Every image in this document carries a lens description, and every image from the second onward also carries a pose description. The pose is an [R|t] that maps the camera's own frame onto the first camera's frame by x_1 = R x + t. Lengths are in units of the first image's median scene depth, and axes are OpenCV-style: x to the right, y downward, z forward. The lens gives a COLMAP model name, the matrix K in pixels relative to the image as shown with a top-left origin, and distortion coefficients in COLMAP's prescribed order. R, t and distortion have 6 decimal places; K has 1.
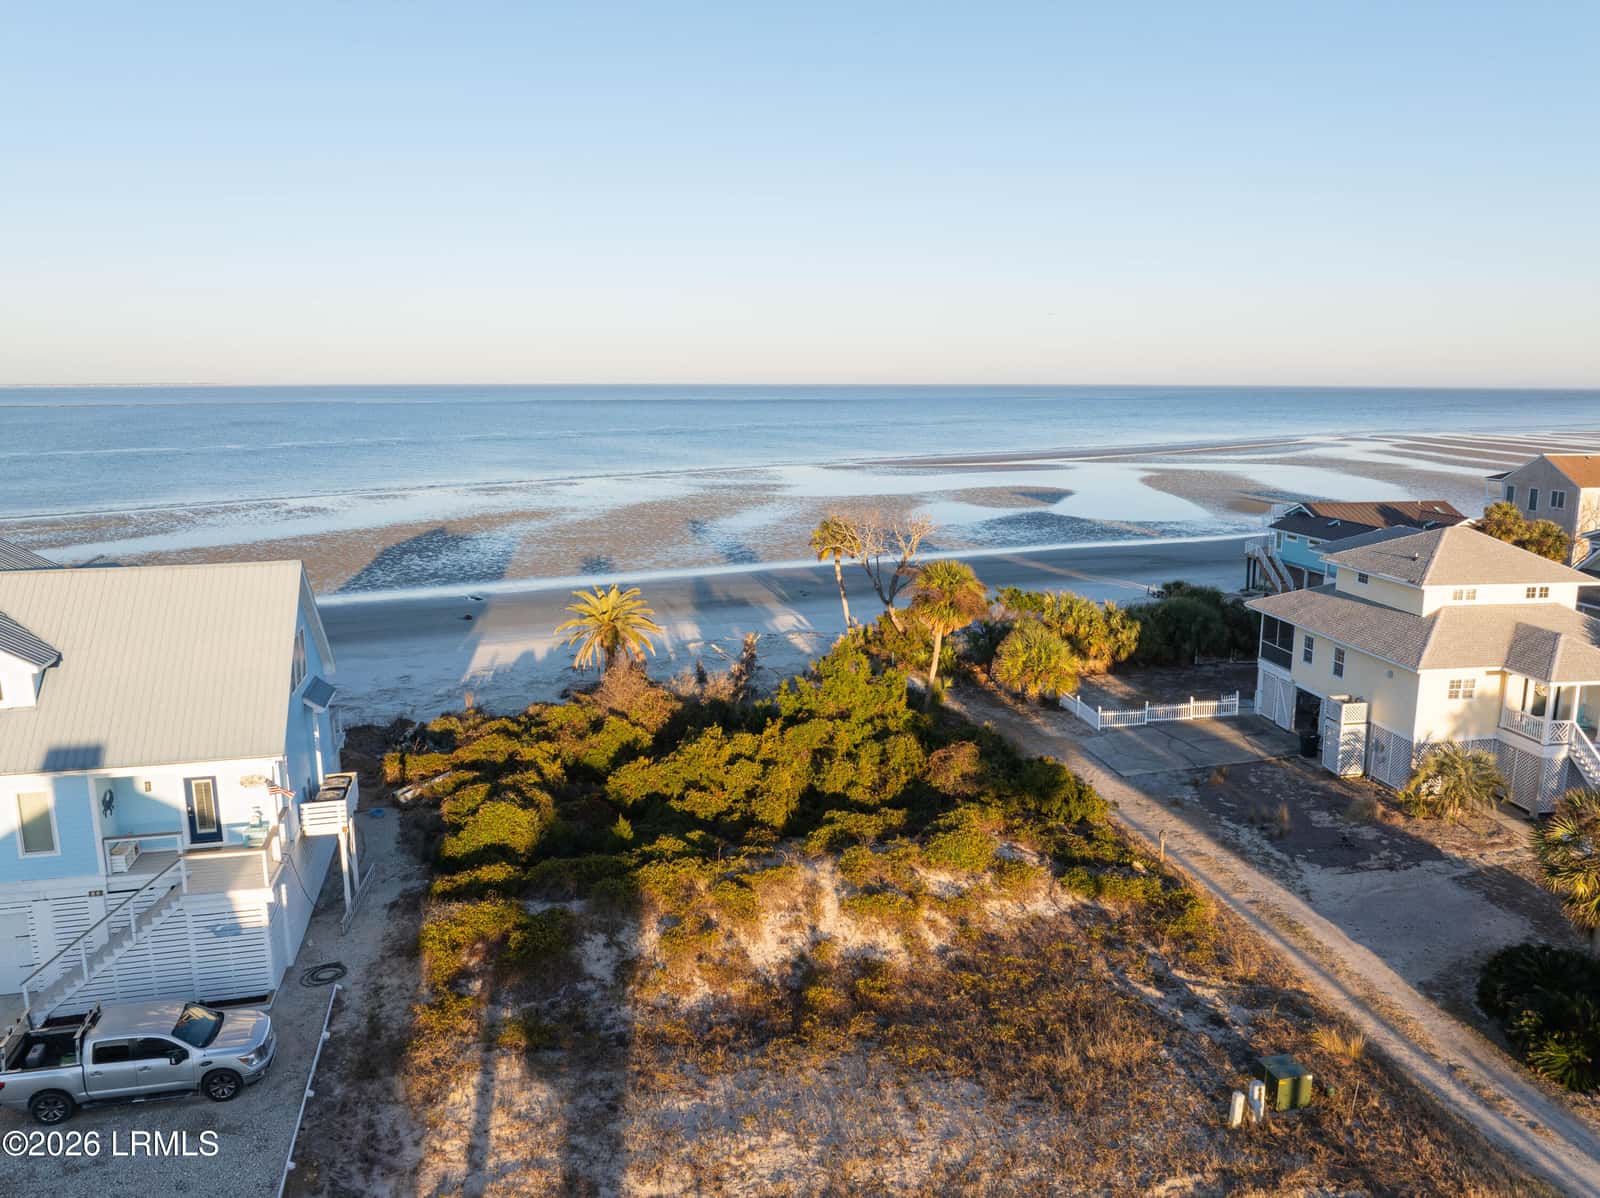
lens RADIAL K [[1133.0, 0, 813.9], [0, 1133.0, 591.2], [0, 0, 1]] dist [-0.026383, -0.002873]
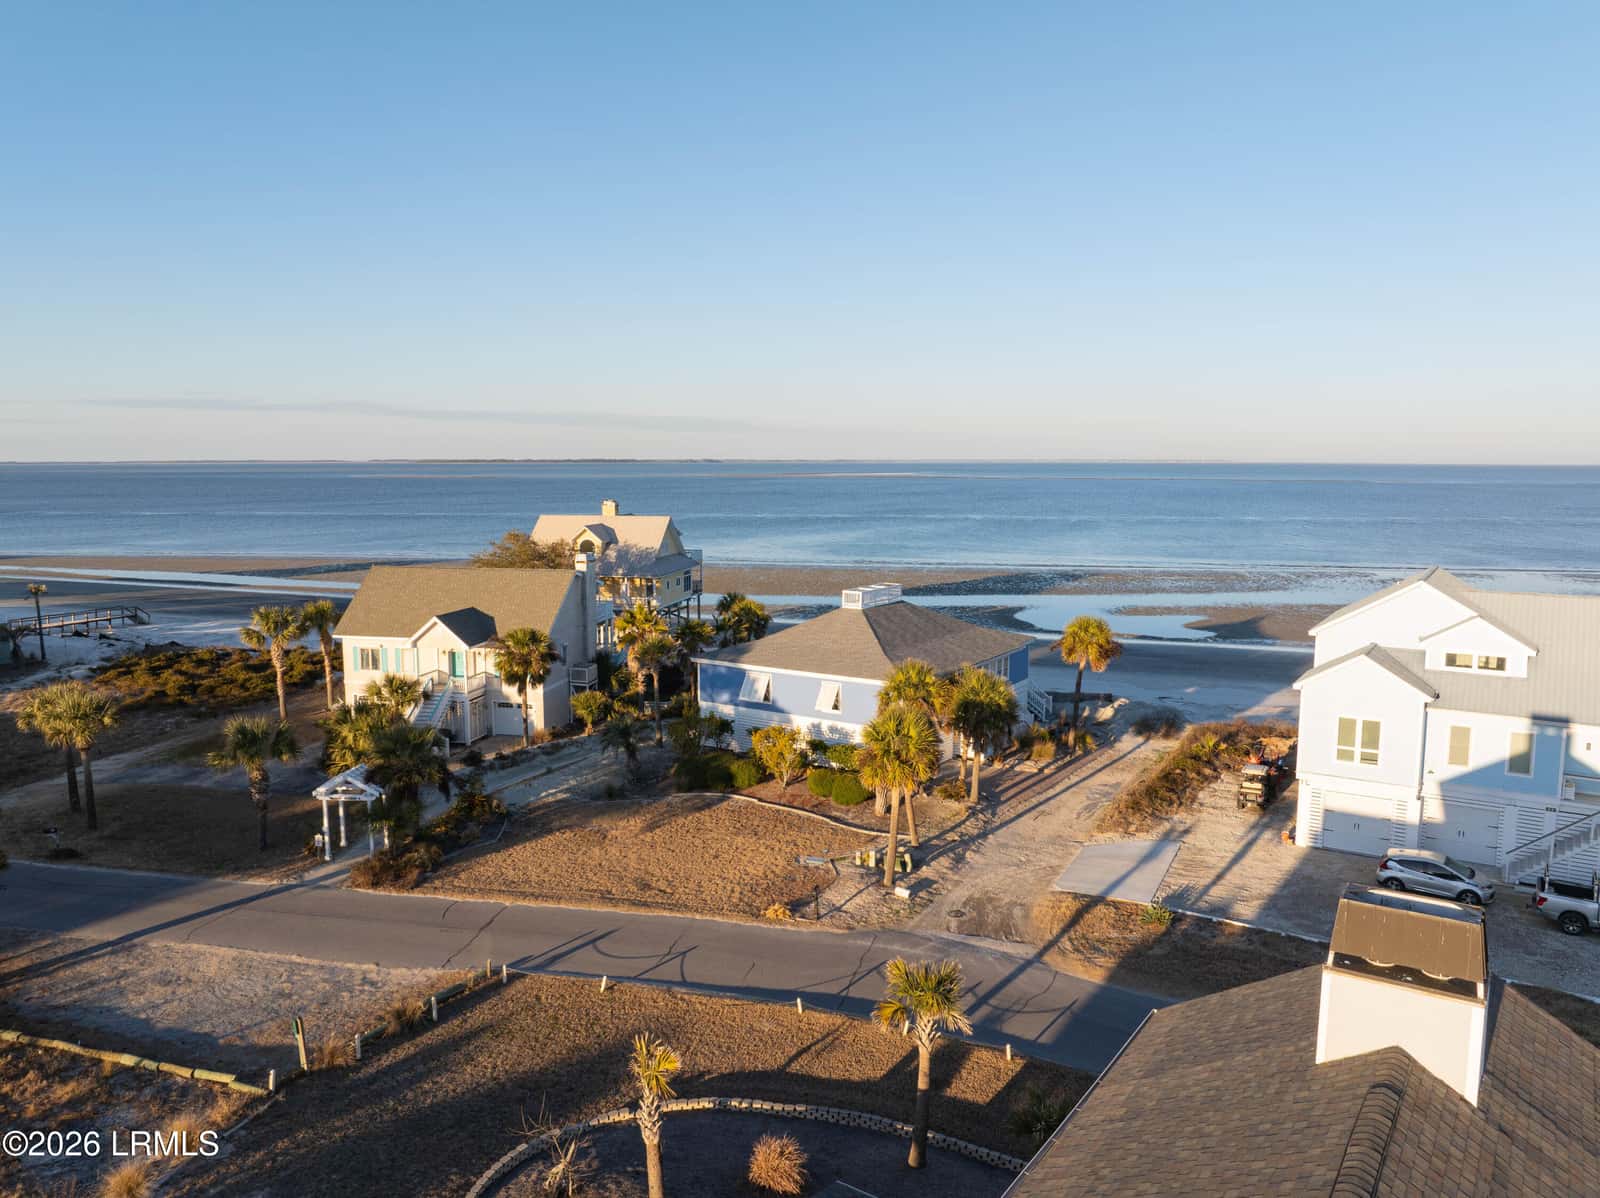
lens RADIAL K [[1133.0, 0, 813.9], [0, 1133.0, 591.2], [0, 0, 1]] dist [-0.026383, -0.002873]
pose [[0.674971, 0.086624, -0.732741, -0.105483], [-0.136404, 0.990616, -0.008541, 0.056596], [0.725126, 0.105714, 0.680454, -0.327345]]
